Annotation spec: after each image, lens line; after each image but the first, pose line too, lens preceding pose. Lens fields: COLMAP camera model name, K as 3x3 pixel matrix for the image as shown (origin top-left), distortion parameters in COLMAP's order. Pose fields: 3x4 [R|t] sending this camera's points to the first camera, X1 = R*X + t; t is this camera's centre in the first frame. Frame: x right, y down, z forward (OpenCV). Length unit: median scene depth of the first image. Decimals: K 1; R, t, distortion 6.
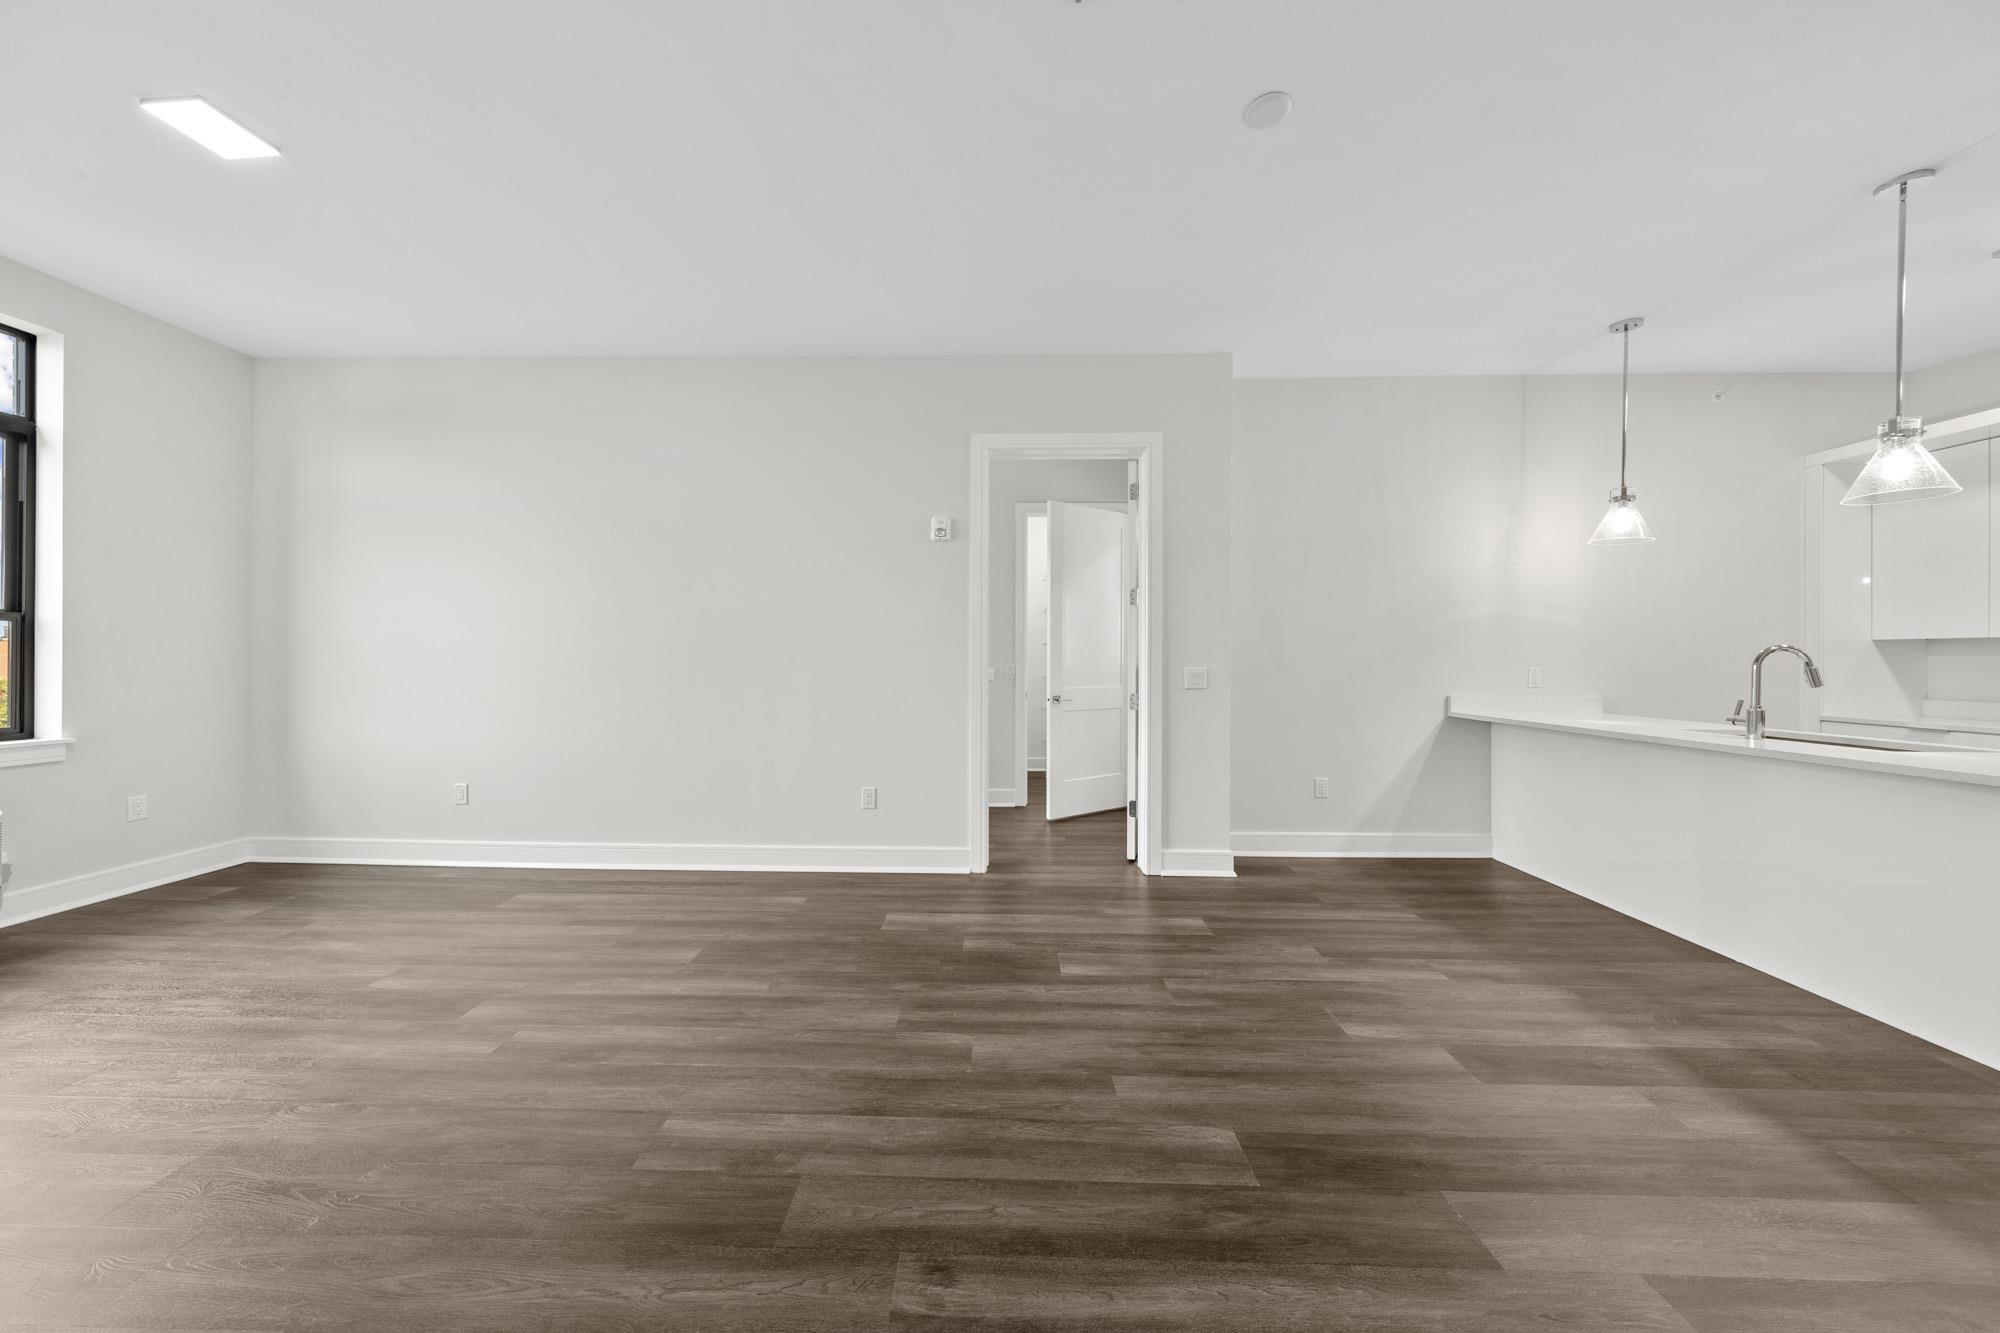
lens RADIAL K [[633.2, 0, 1000.0], [0, 633.2, 657.5], [0, 0, 1]] dist [0.000676, -0.000776]
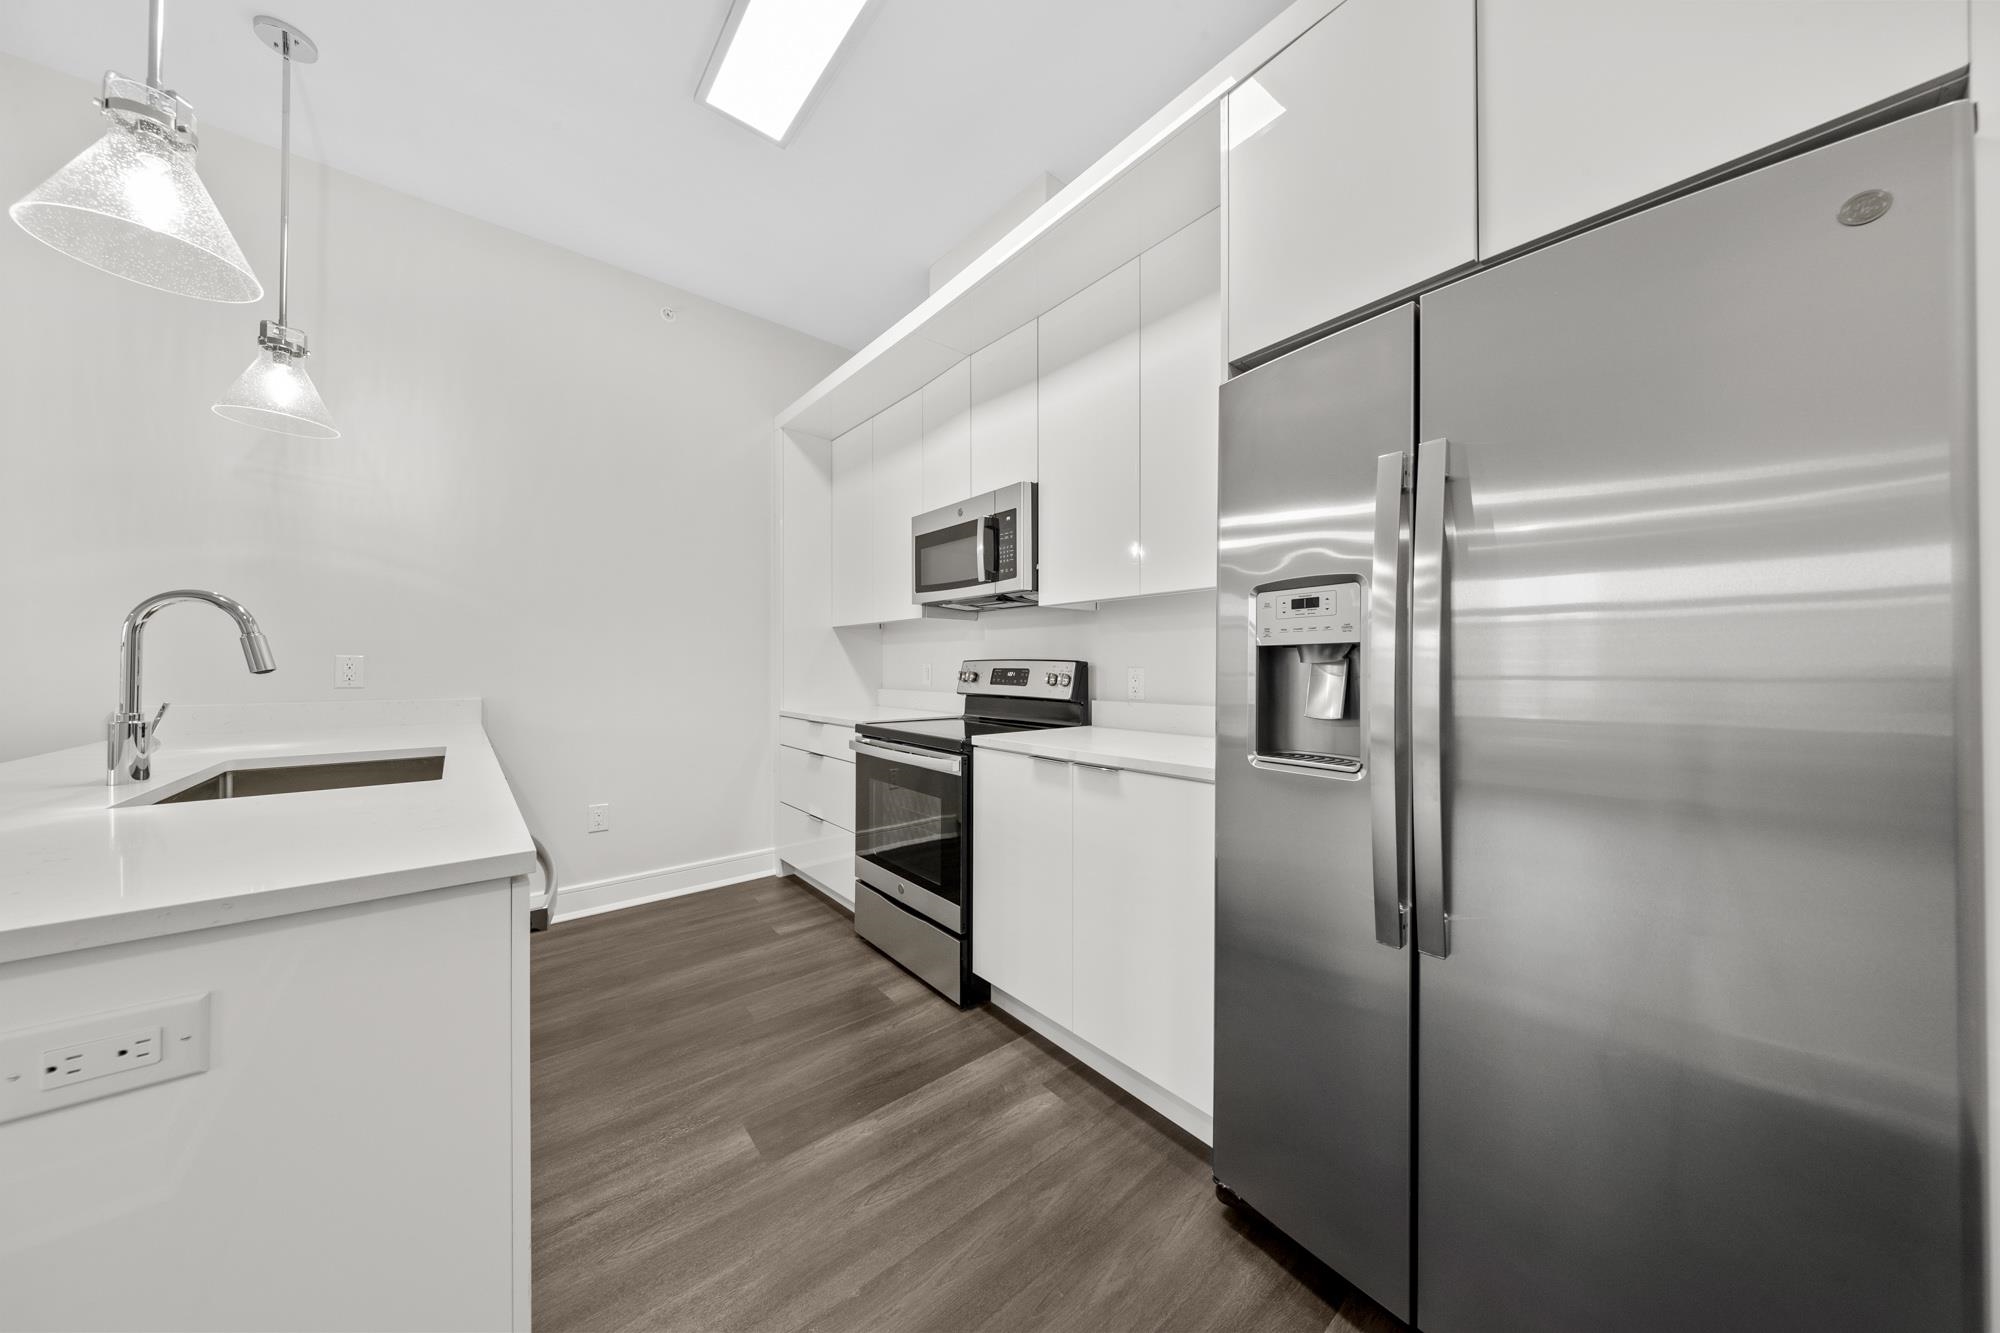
lens RADIAL K [[633.2, 0, 996.9], [0, 633.2, 667.0], [0, 0, 1]] dist [0.000676, -0.000776]
pose [[0.744228, -0.005959, 0.667900, 0.980155], [0.004506, 0.999982, 0.003902, 0.030434], [-0.667911, 0.000106, 0.744241, 0.145511]]
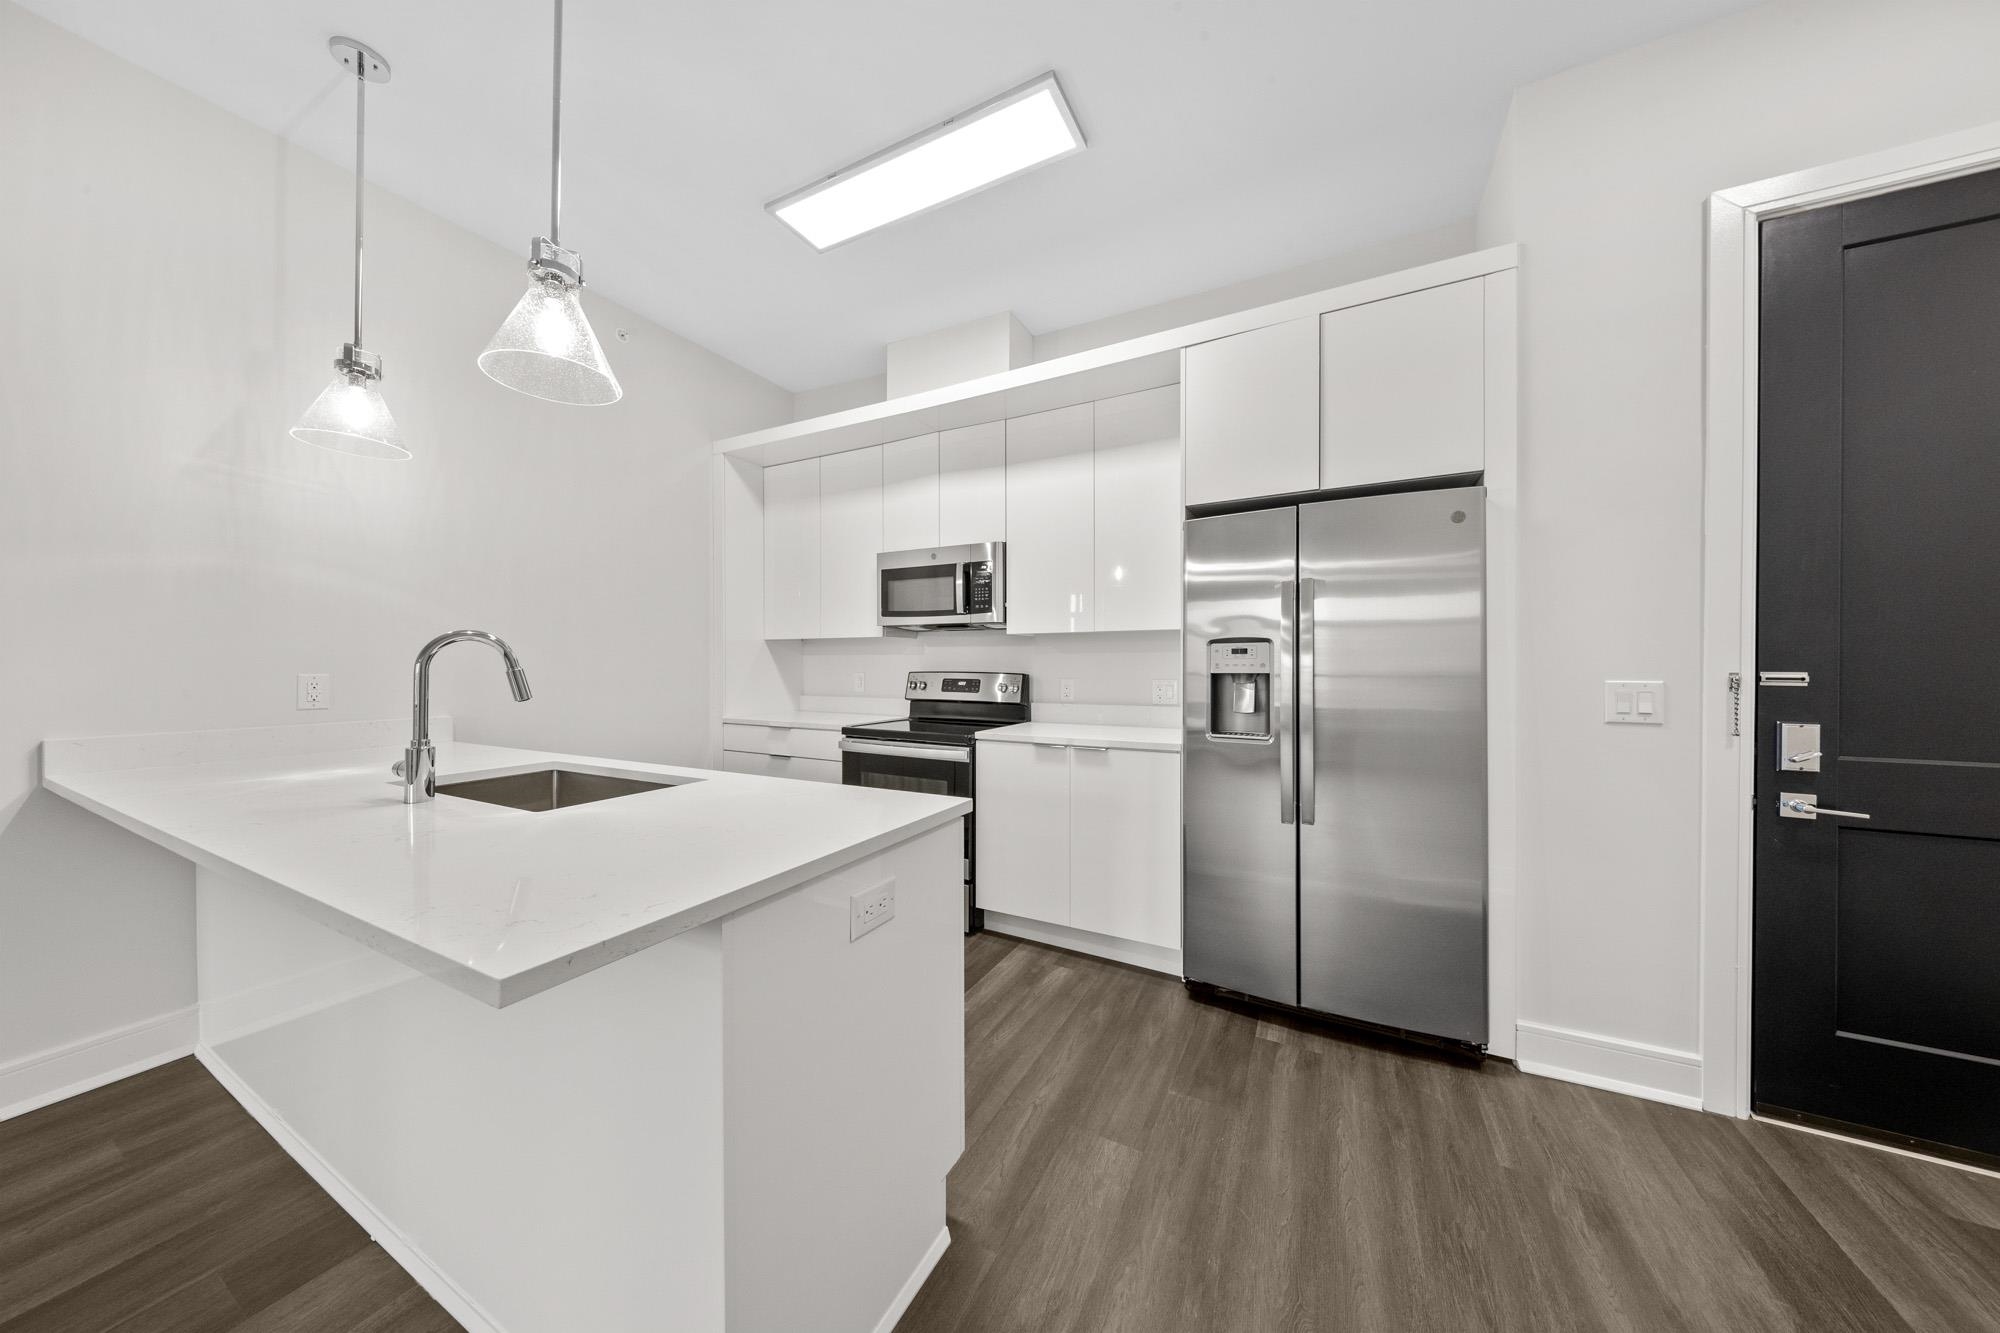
lens RADIAL K [[633.2, 0, 998.6], [0, 633.2, 665.4], [0, 0, 1]] dist [0.000676, -0.000776]
pose [[0.438073, -0.008872, 0.898896, 0.659588], [0.003305, 0.999960, 0.008259, 0.006974], [-0.898933, -0.000647, 0.438085, 0.224725]]
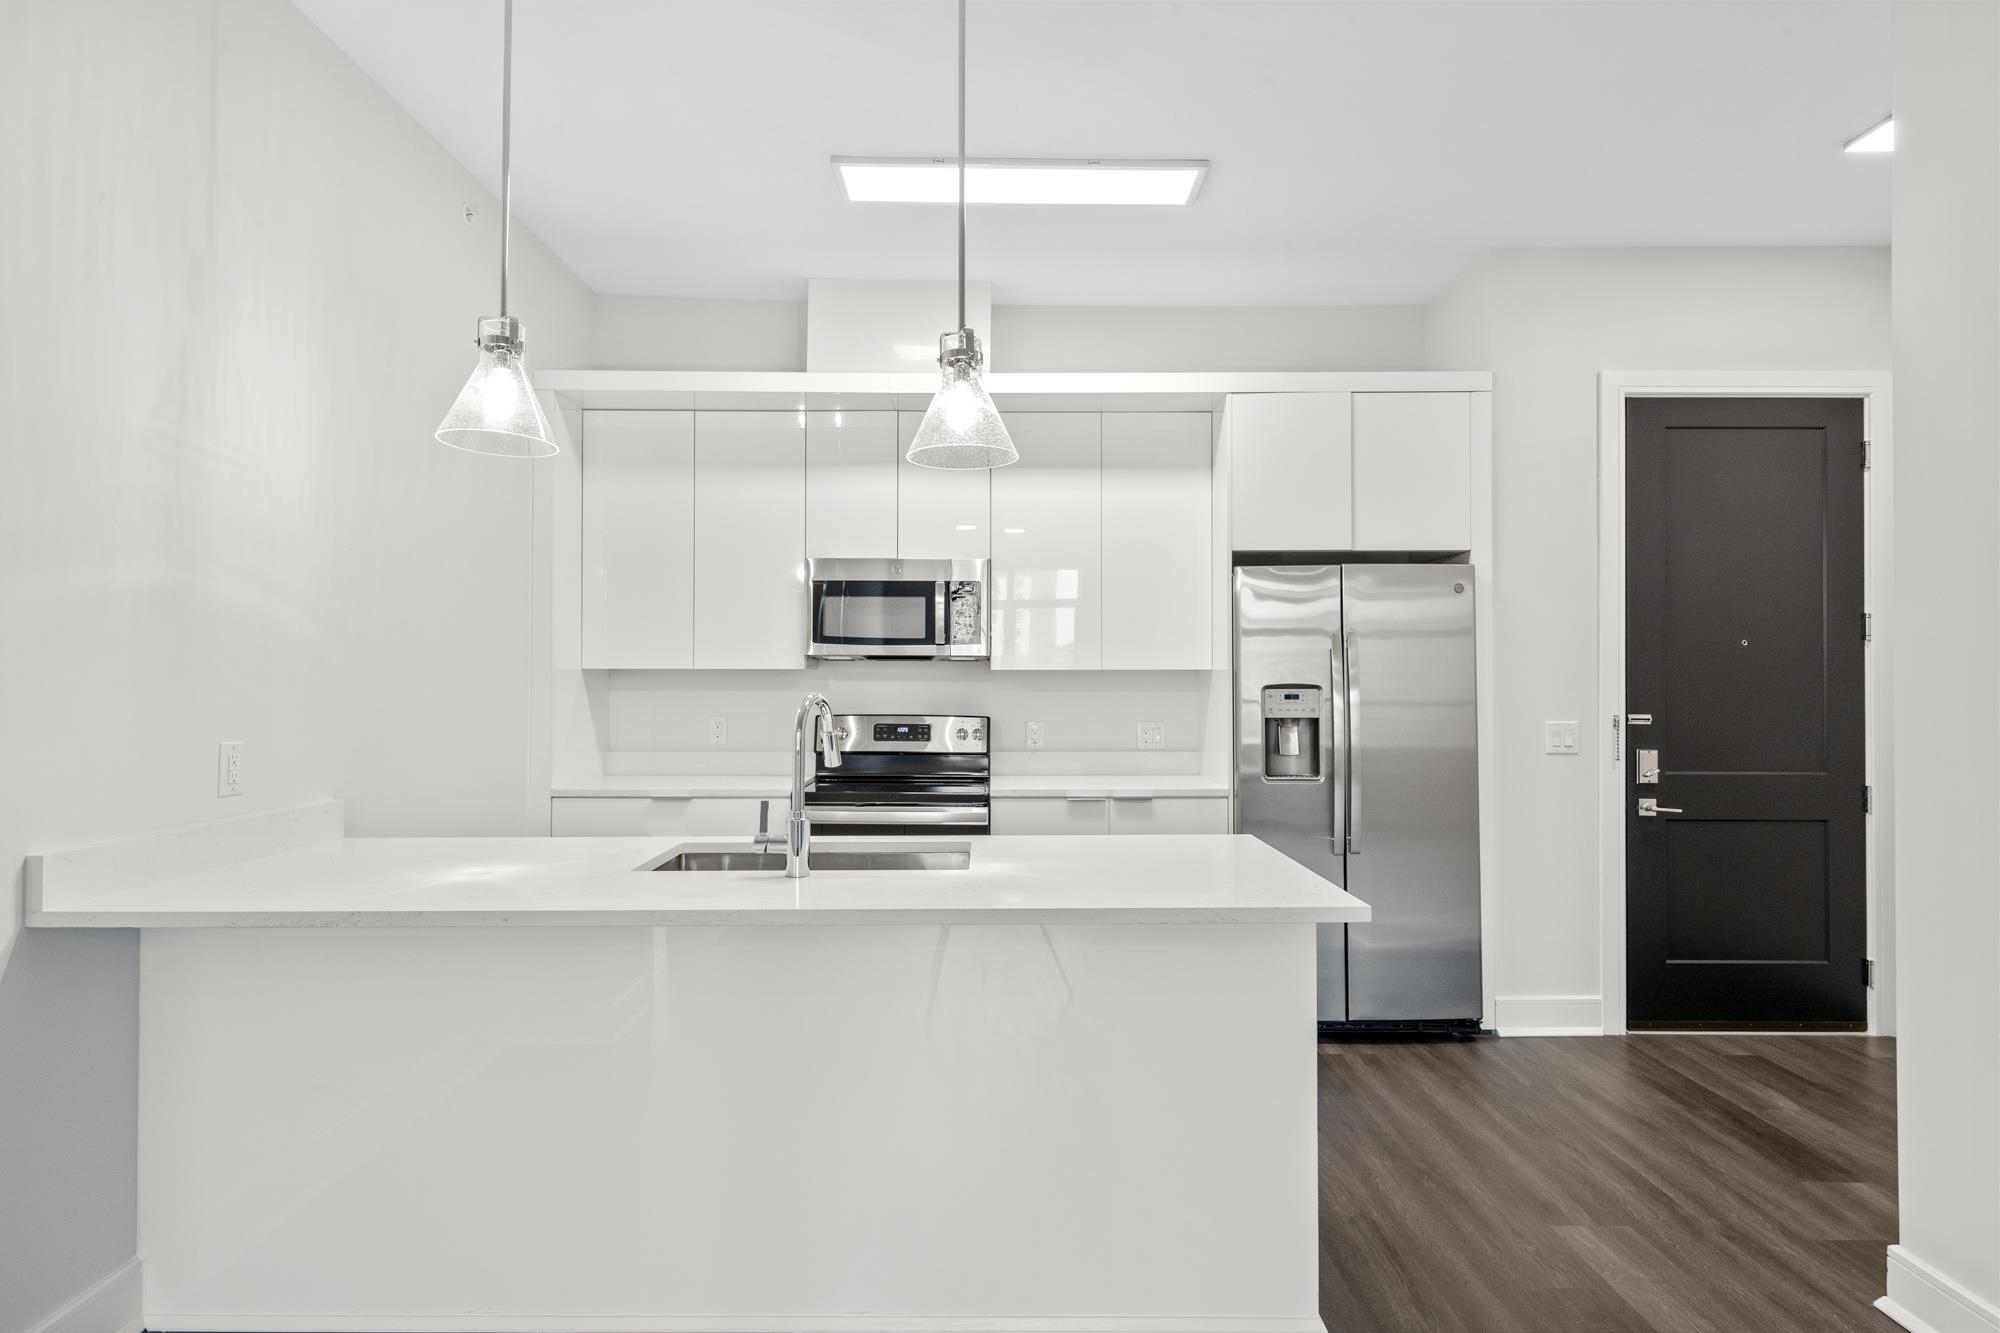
lens RADIAL K [[1090.2, 0, 1002.9], [0, 1090.2, 660.8], [0, 0, 1]] dist [-0.005124, 0.000046]
pose [[-0.039403, 0.010082, 0.999173, 0.209378], [-0.001619, 0.999947, -0.010154, -0.026316], [-0.999222, -0.002018, -0.039385, 0.626363]]
